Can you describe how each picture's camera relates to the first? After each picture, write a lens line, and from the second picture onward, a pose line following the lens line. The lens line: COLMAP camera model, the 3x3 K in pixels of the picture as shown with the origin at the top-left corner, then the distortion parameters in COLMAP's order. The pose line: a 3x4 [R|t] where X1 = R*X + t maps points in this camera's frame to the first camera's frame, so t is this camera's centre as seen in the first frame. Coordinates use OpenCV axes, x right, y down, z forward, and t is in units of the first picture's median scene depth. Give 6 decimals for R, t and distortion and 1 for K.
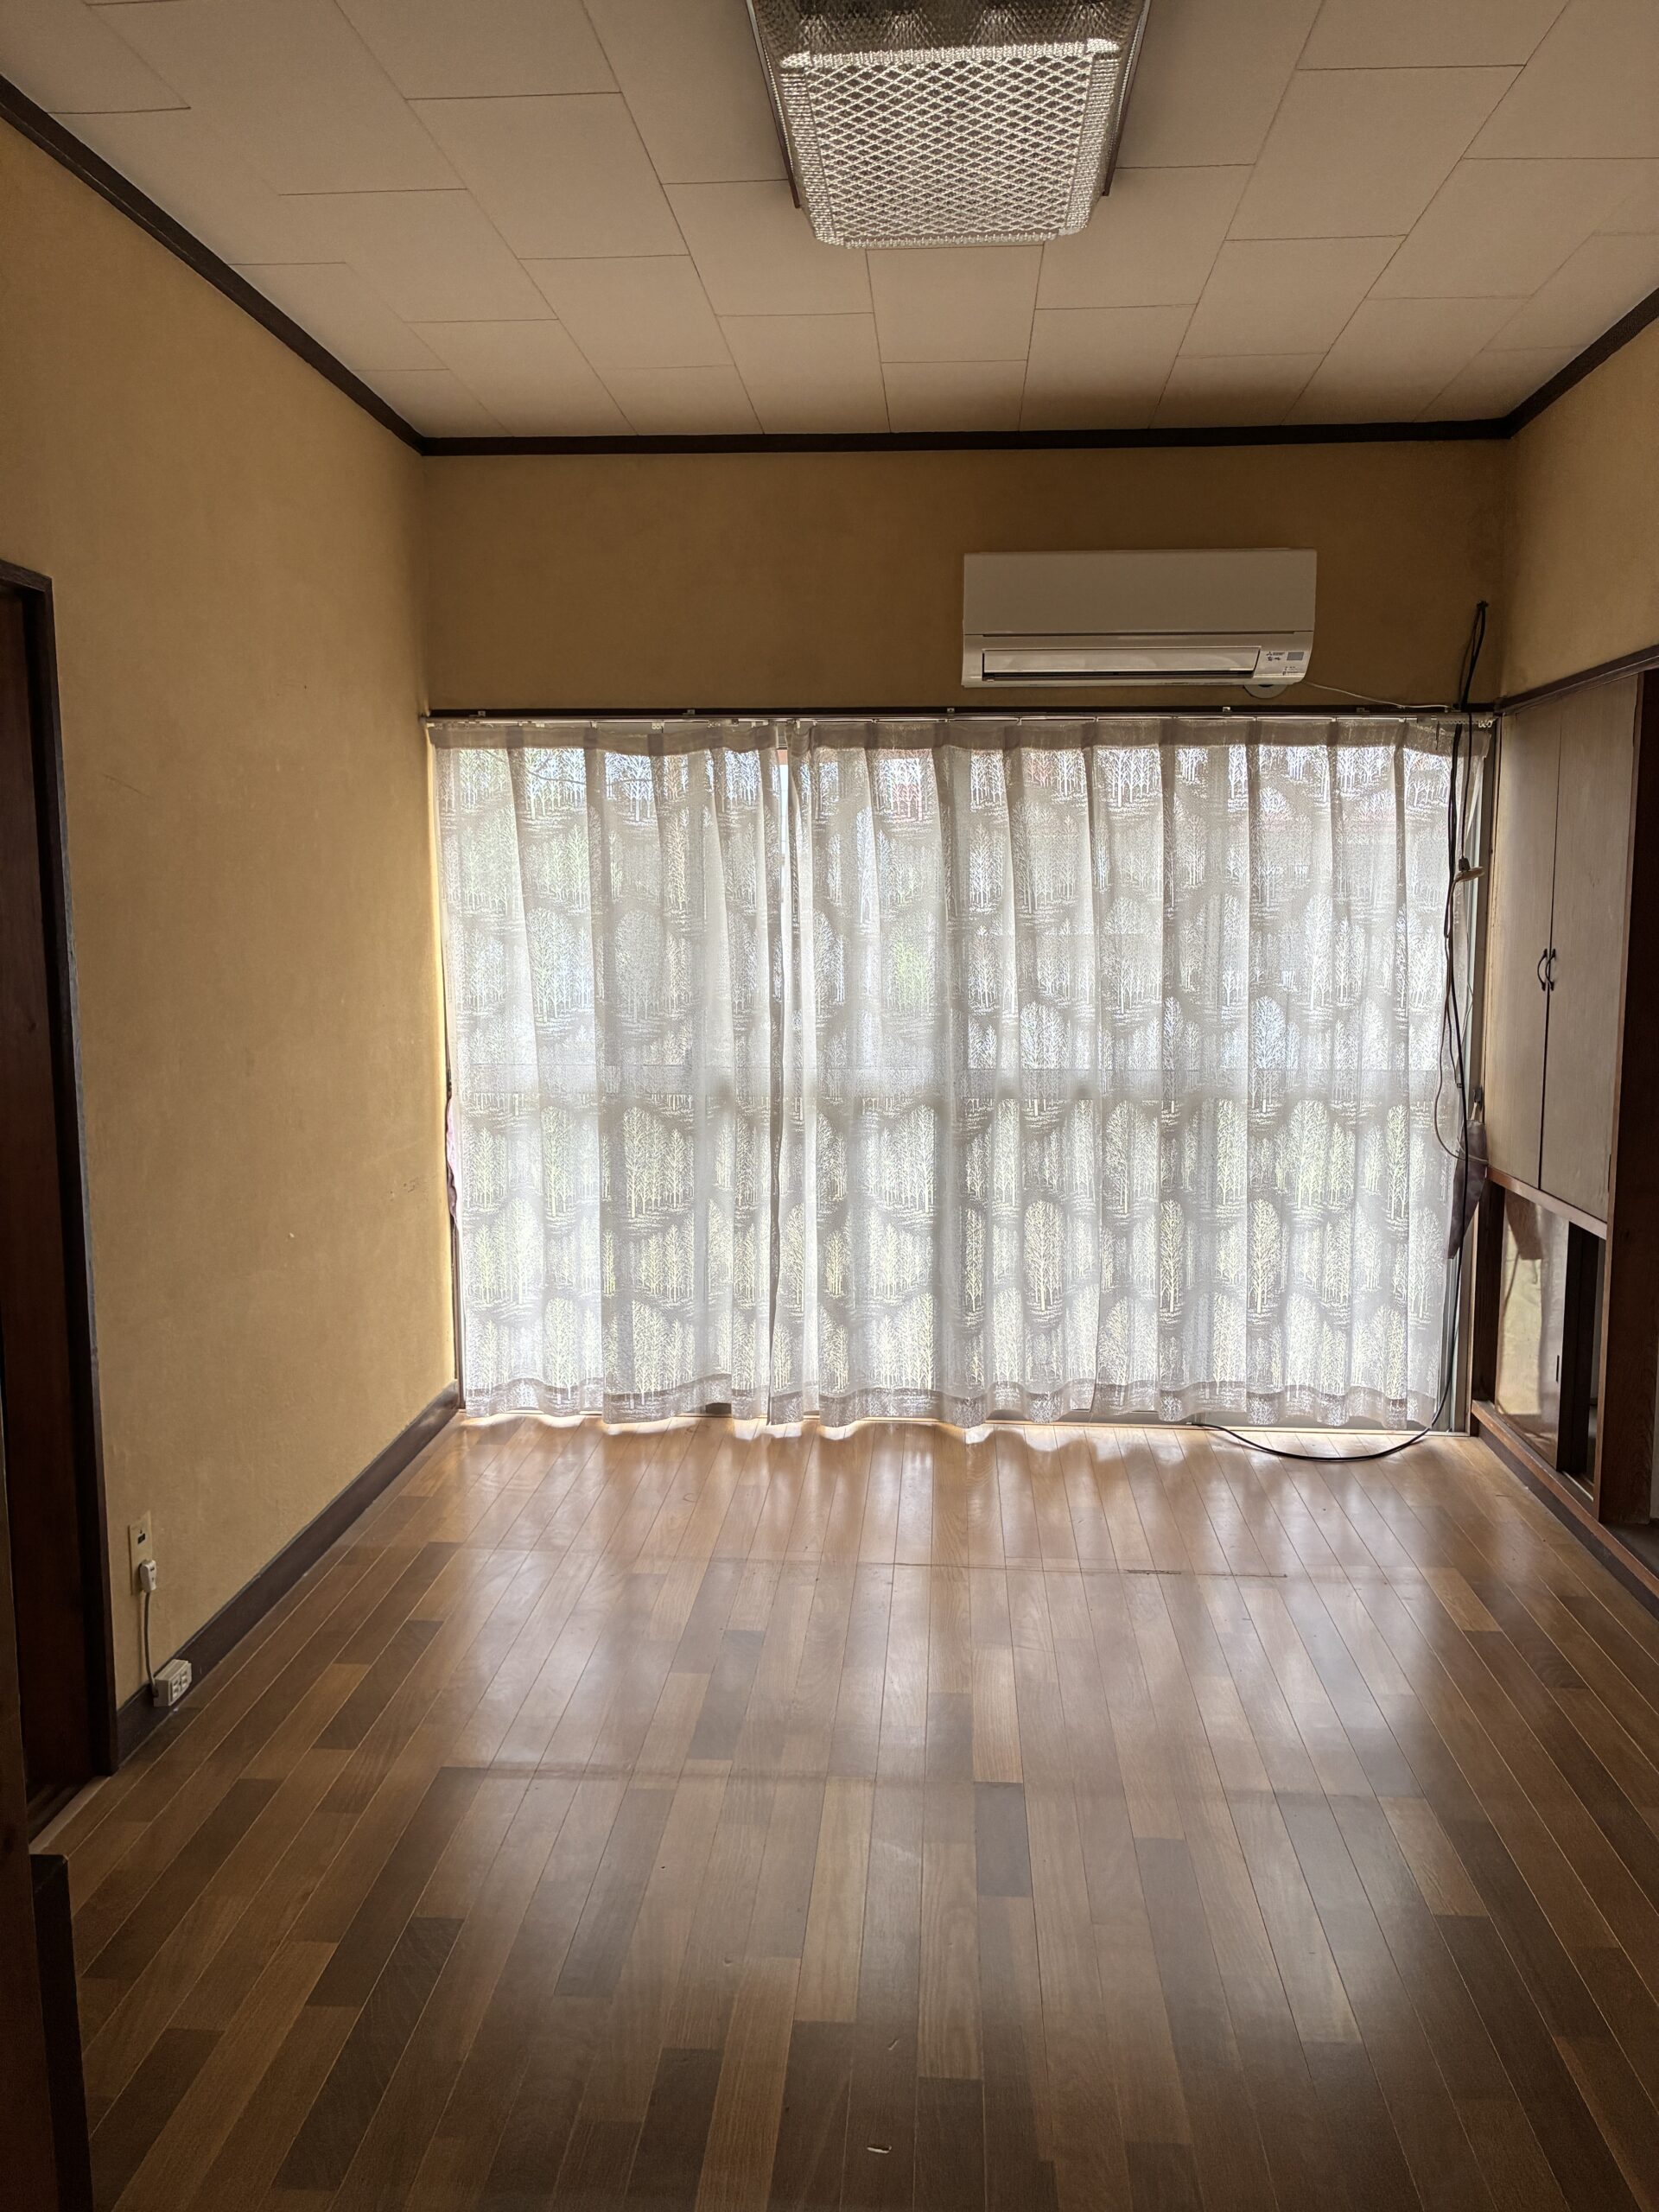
lens RADIAL K [[1697.4, 0, 832.7], [0, 1697.4, 1102.5], [0, 0, 1]] dist [0.037682, -0.009050]
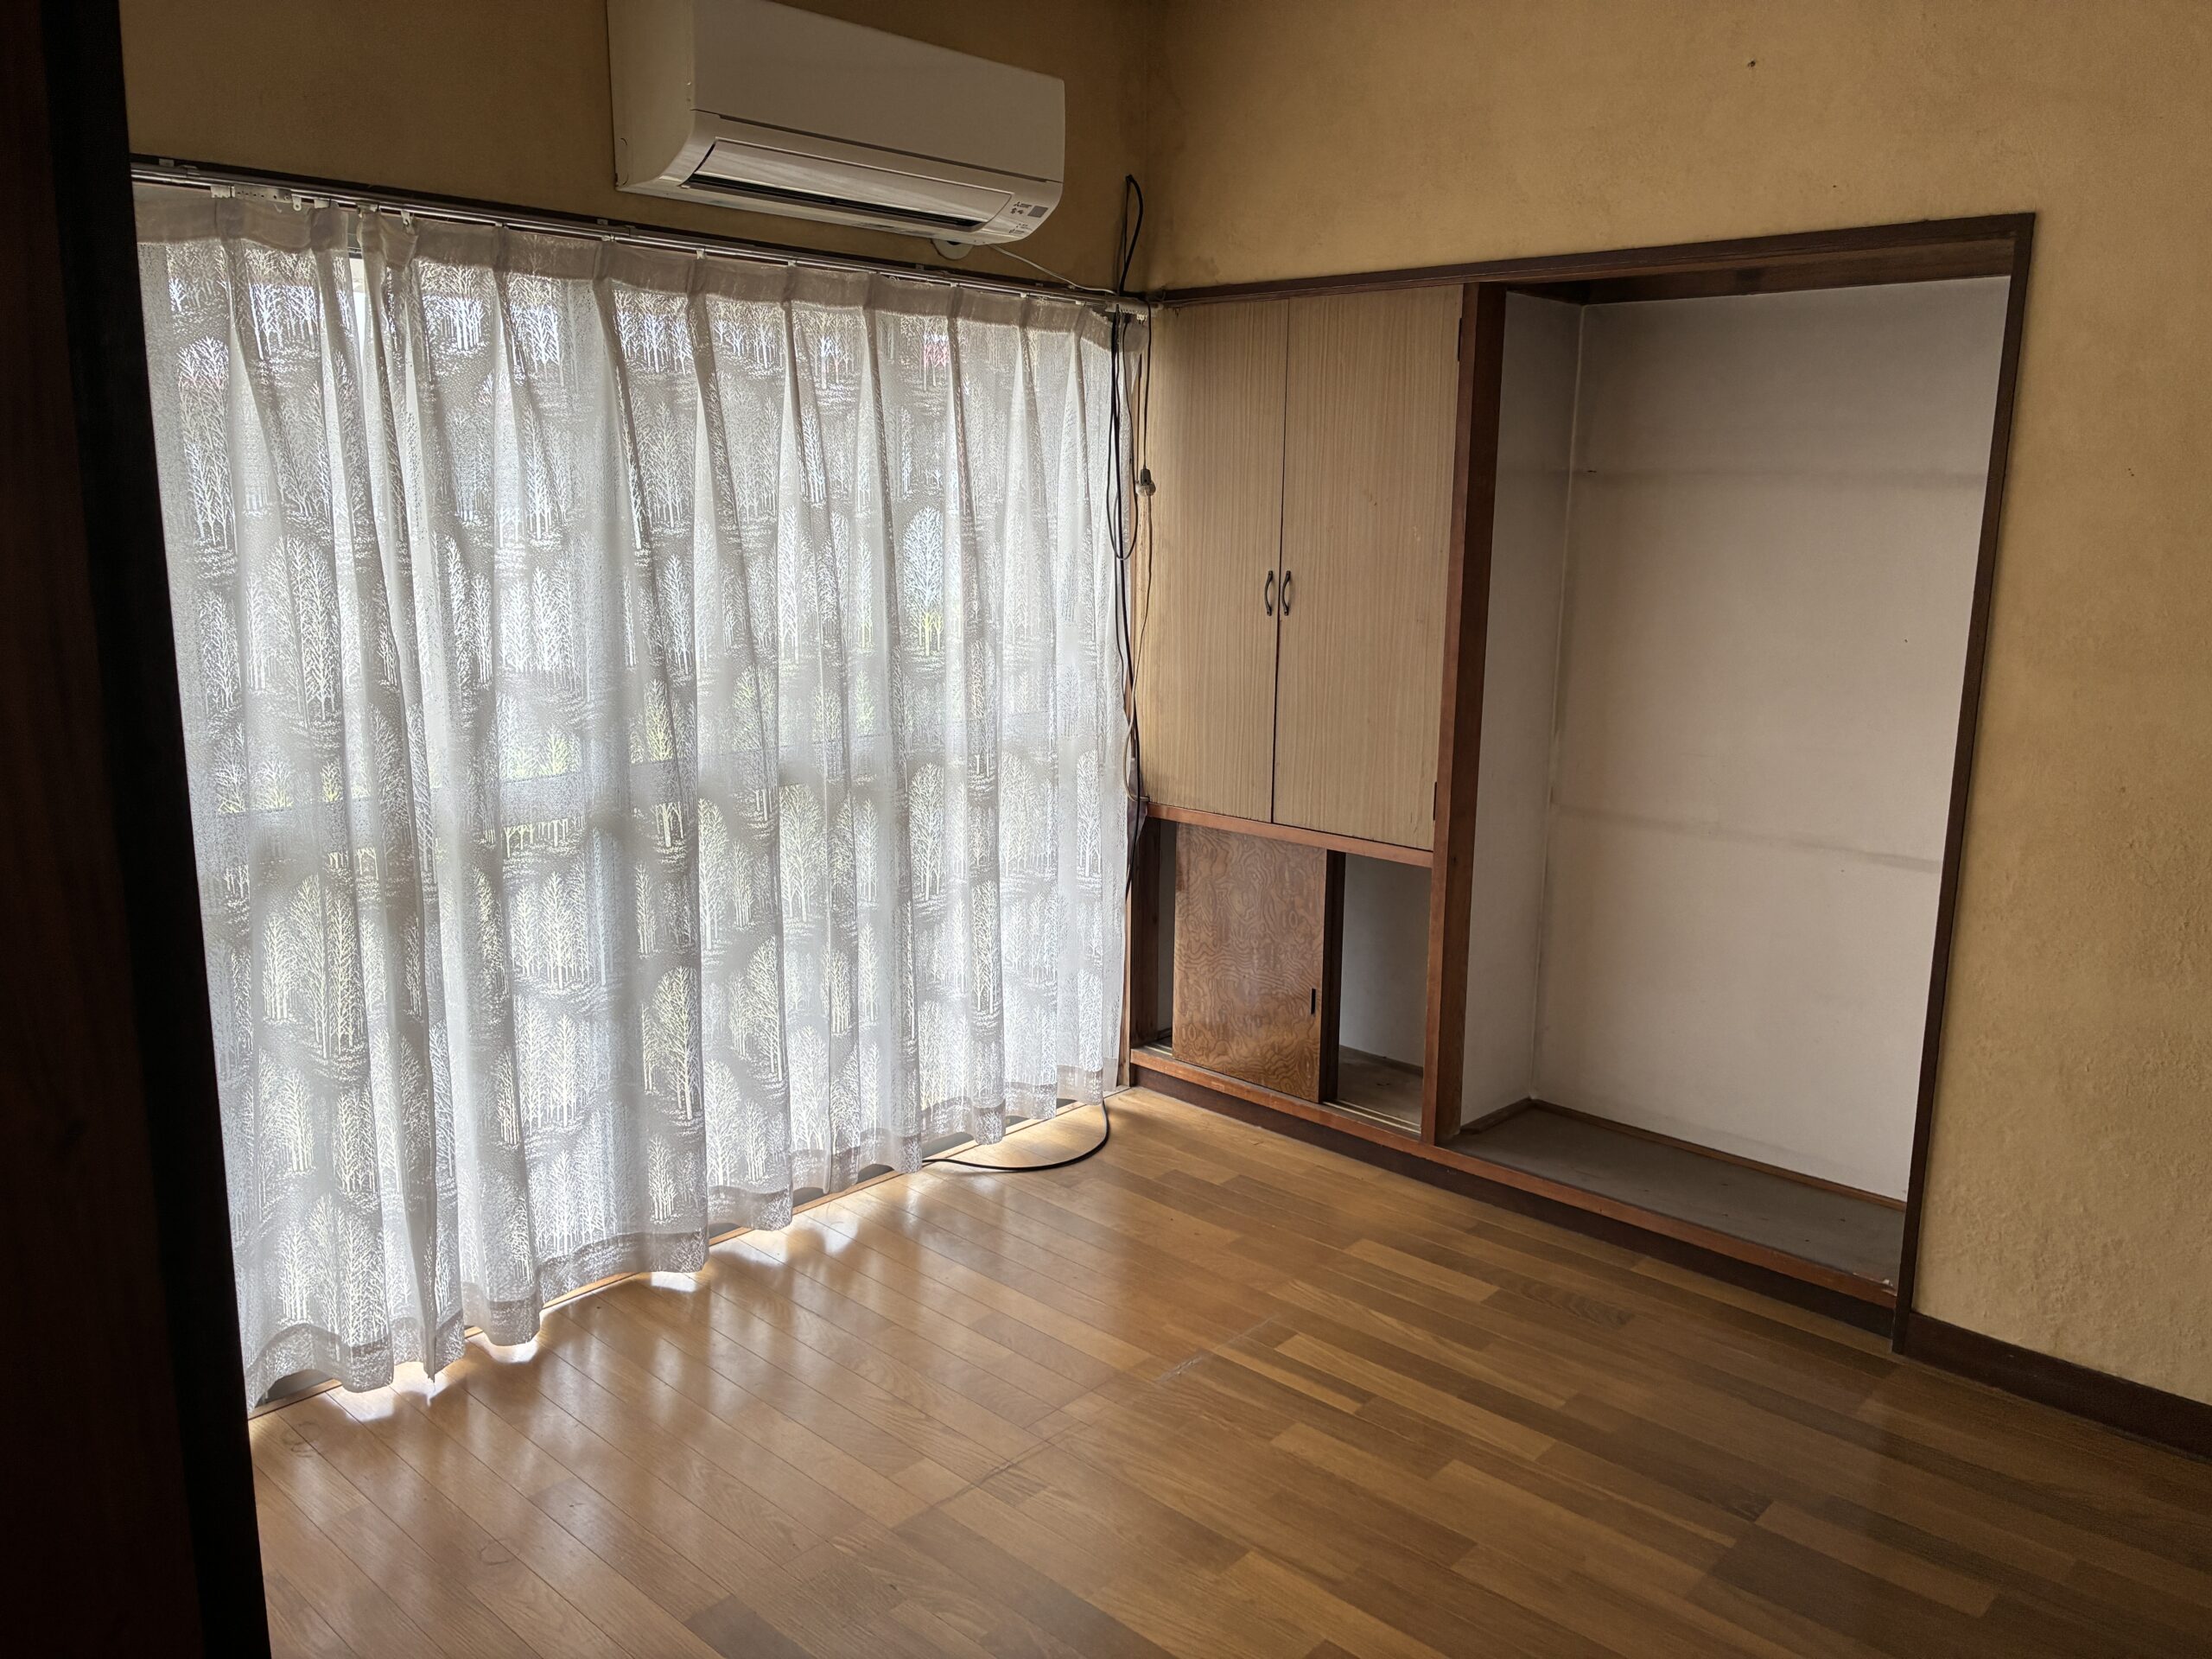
lens RADIAL K [[1697.4, 0, 1107.7], [0, 1697.4, 812.8], [0, 0, 1]] dist [0.037682, -0.009050]
pose [[0.614671, -0.145384, 0.775270, -0.341340], [0.089995, 0.989375, 0.114182, -0.062941], [-0.783633, -0.000414, 0.621224, 0.429897]]
